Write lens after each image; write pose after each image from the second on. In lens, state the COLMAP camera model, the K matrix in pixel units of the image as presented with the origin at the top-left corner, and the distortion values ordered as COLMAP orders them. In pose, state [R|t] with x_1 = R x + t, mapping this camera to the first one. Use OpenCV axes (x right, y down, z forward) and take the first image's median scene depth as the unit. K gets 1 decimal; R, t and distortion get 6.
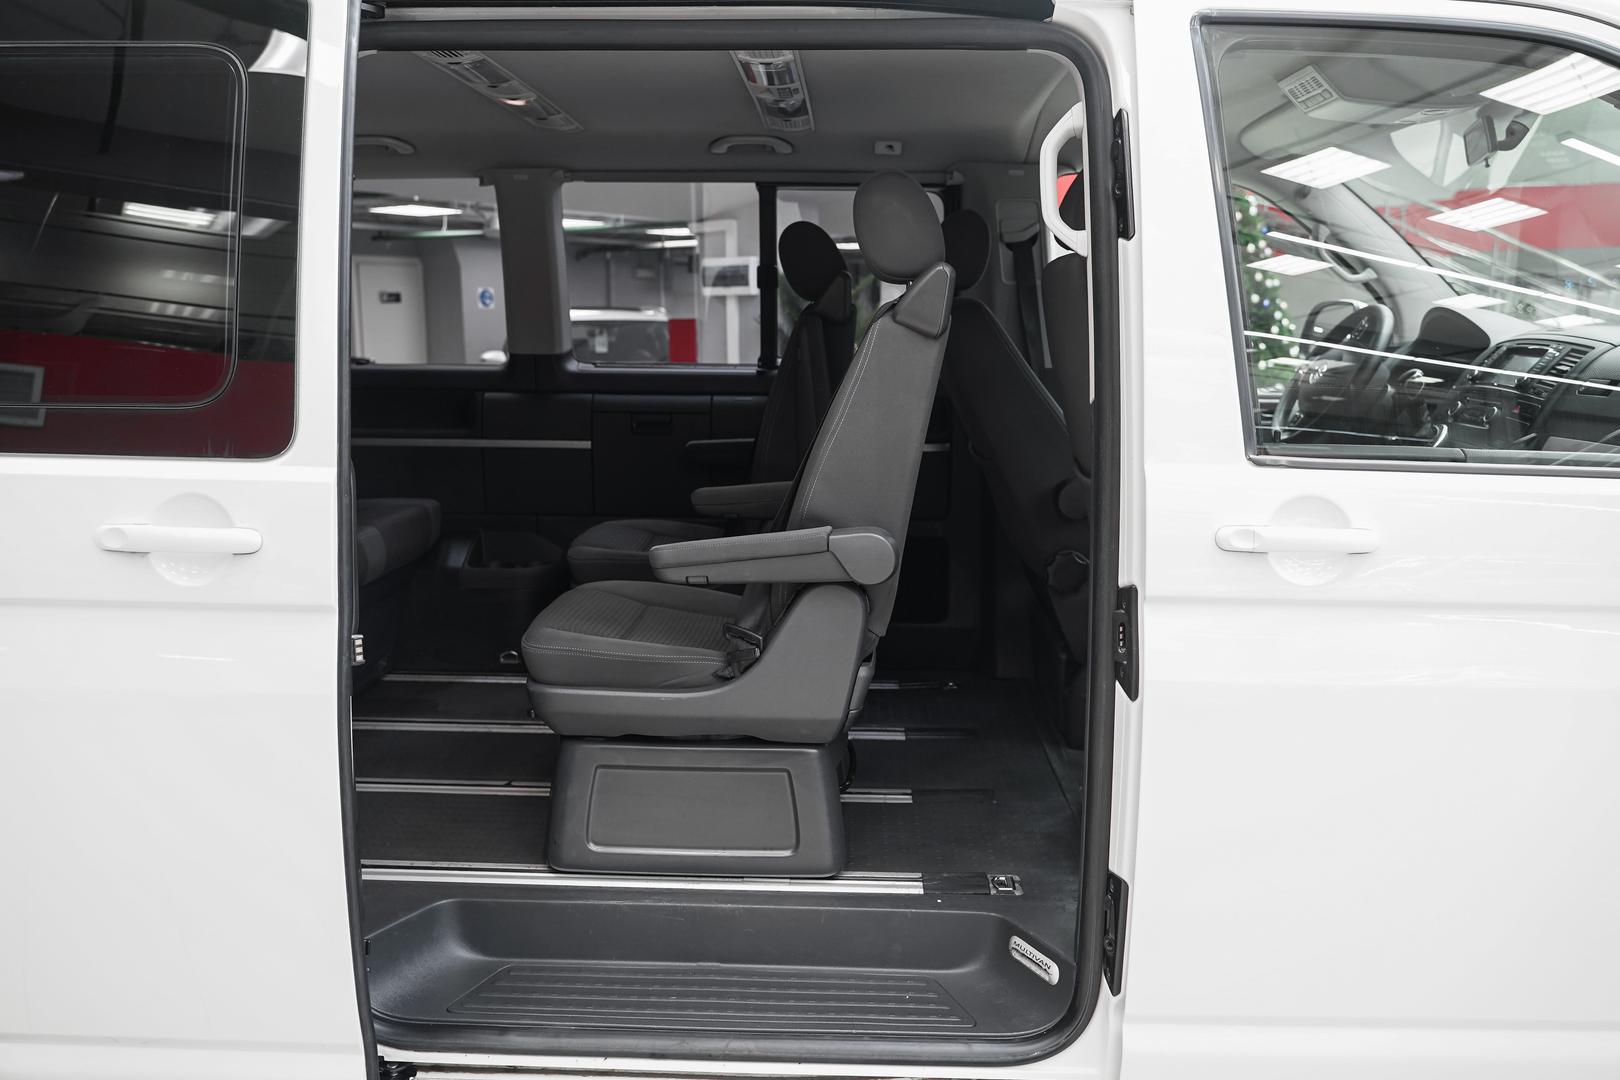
lens RADIAL K [[1307.6, 0, 814.1], [0, 1307.6, 532.4], [0, 0, 1]] dist [-0.001012, -0.003358]
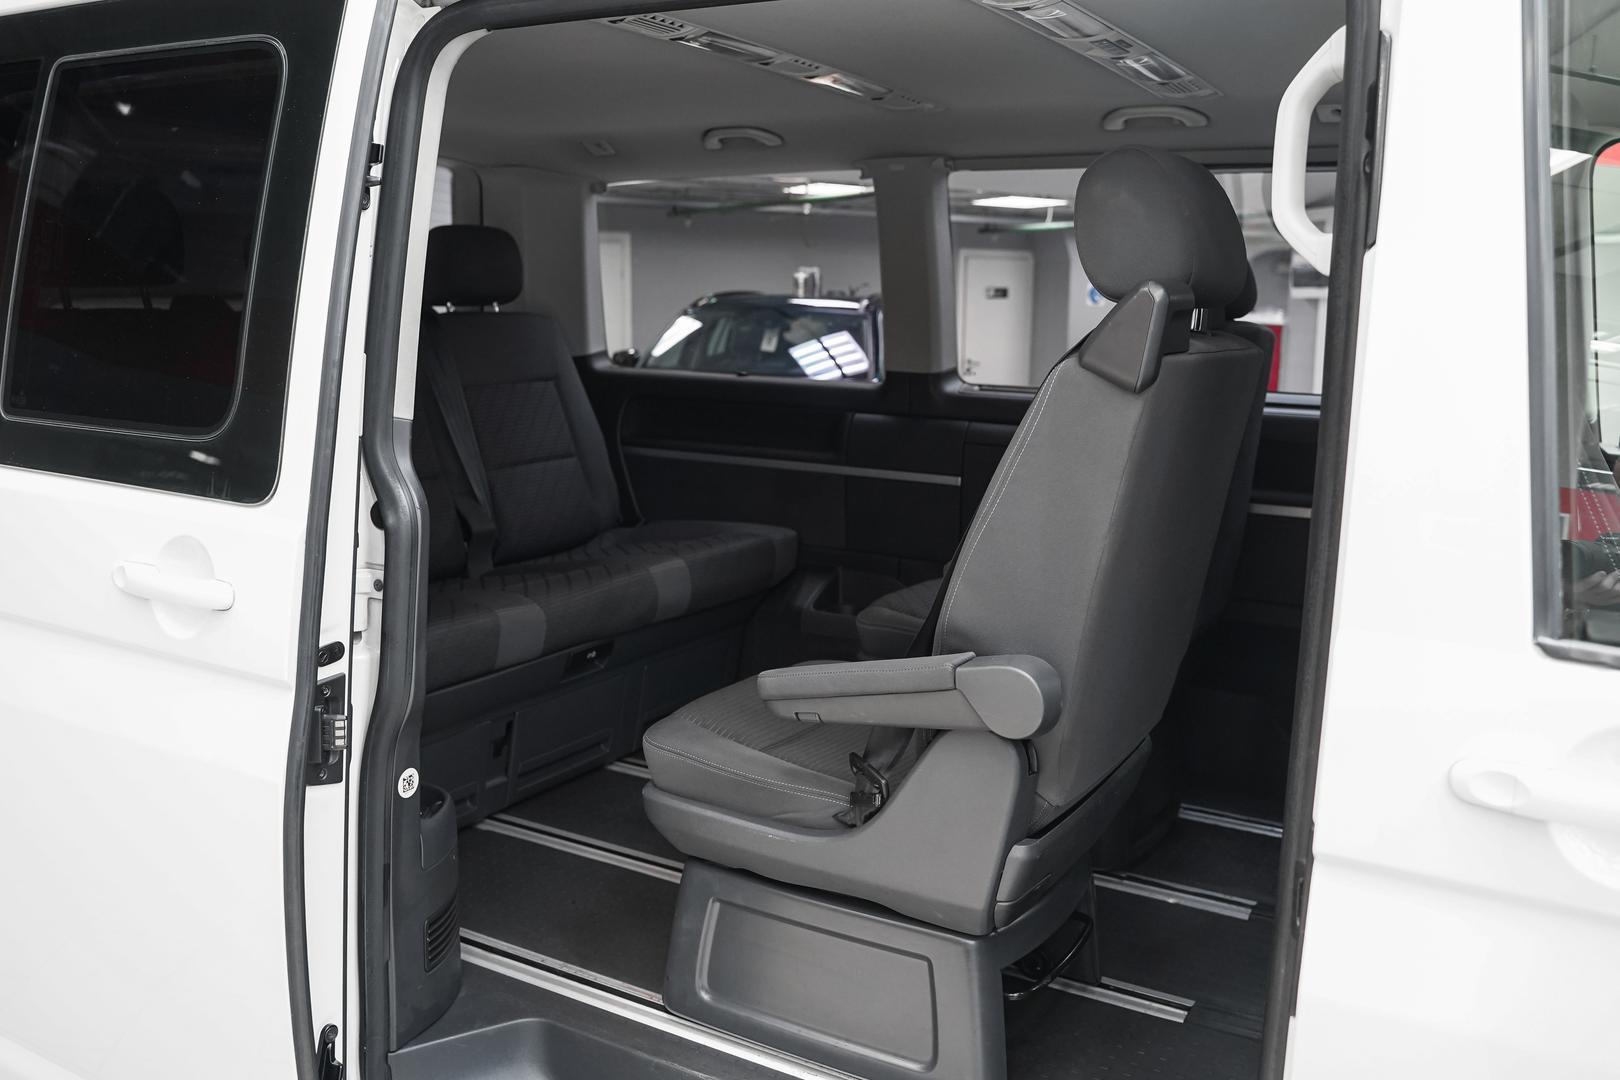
lens RADIAL K [[1377.9, 0, 810.0], [0, 1377.9, 540.0], [0, 0, 1]] dist [-0.015987, -0.007487]
pose [[0.880494, 0.093254, -0.464795, 0.176291], [-0.092355, 0.995418, 0.024760, -0.046332], [0.464975, 0.021125, 0.885072, 0.182454]]
